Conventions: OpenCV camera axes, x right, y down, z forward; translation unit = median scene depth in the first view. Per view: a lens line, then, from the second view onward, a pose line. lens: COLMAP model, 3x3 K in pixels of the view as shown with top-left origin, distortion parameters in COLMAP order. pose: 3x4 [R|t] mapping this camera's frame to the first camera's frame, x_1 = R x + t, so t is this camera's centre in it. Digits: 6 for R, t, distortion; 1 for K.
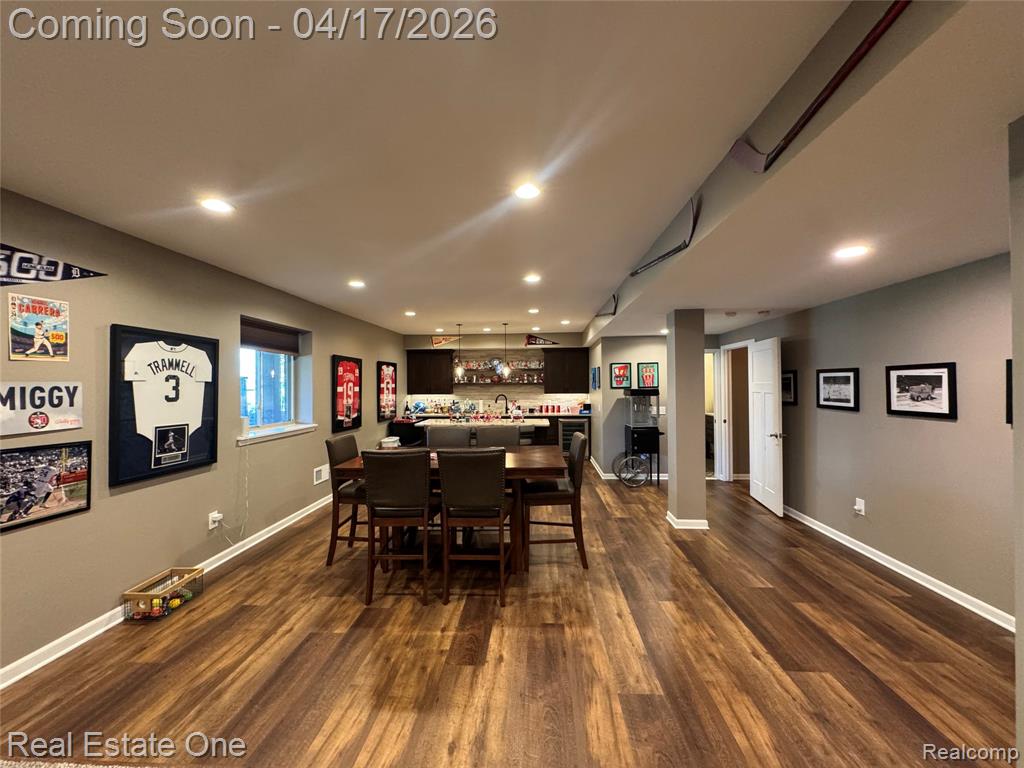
lens RADIAL K [[409.0, 0, 513.0], [0, 409.0, 382.0], [0, 0, 1]] dist [-0.000933, 0.000085]
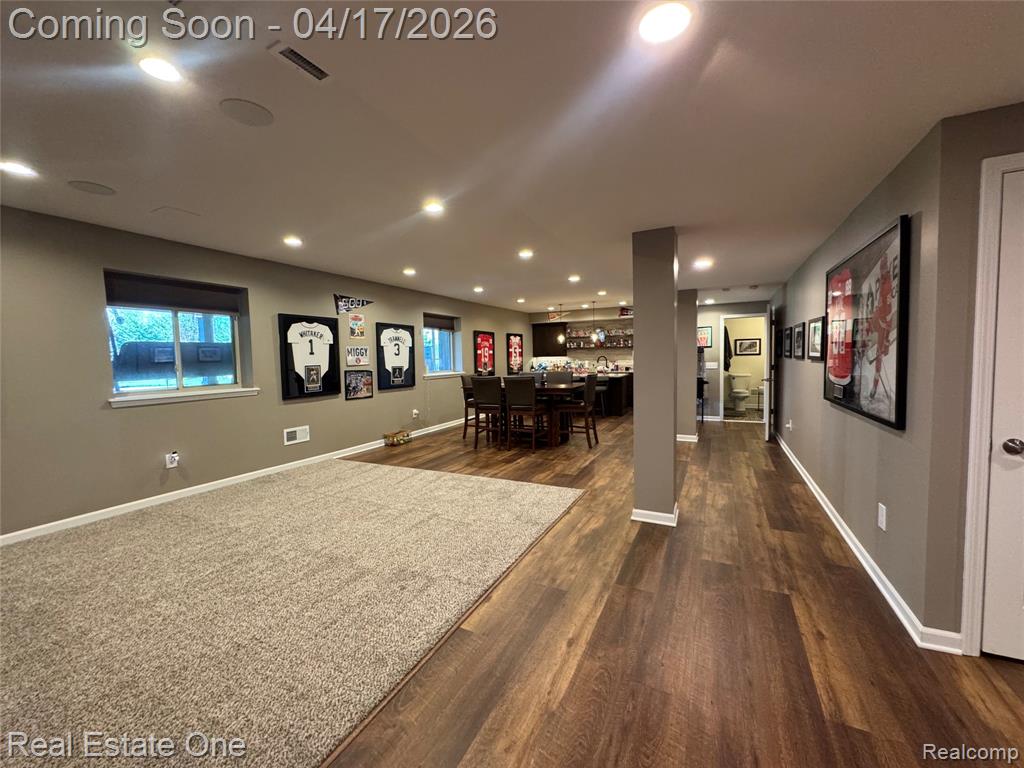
lens RADIAL K [[409.0, 0, 513.0], [0, 409.0, 382.0], [0, 0, 1]] dist [-0.000933, 0.000085]
pose [[0.918972, 0.011861, -0.394144, 0.307421], [0.017515, 0.997333, 0.070851, 0.022554], [0.393933, -0.072014, 0.916314, -0.394839]]
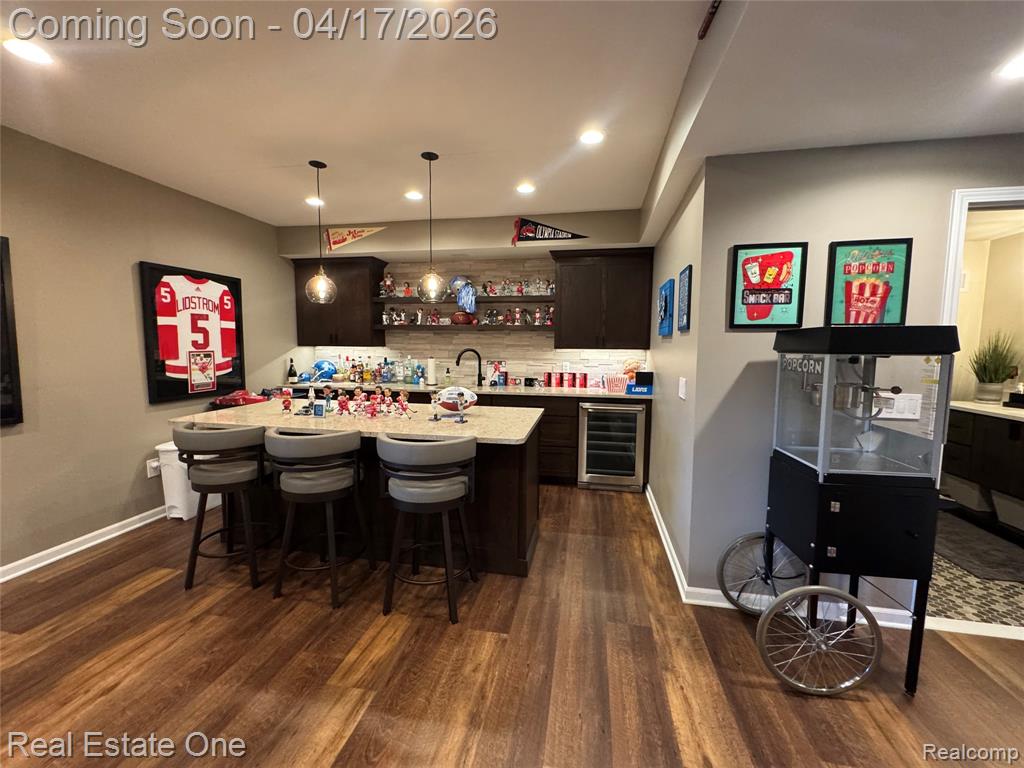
lens RADIAL K [[409.0, 0, 513.0], [0, 409.0, 382.0], [0, 0, 1]] dist [-0.000933, 0.000085]
pose [[0.991433, 0.028400, -0.127490, 0.126455], [-0.015650, 0.994873, 0.099912, 0.028566], [0.129674, -0.097060, 0.986795, 0.712395]]
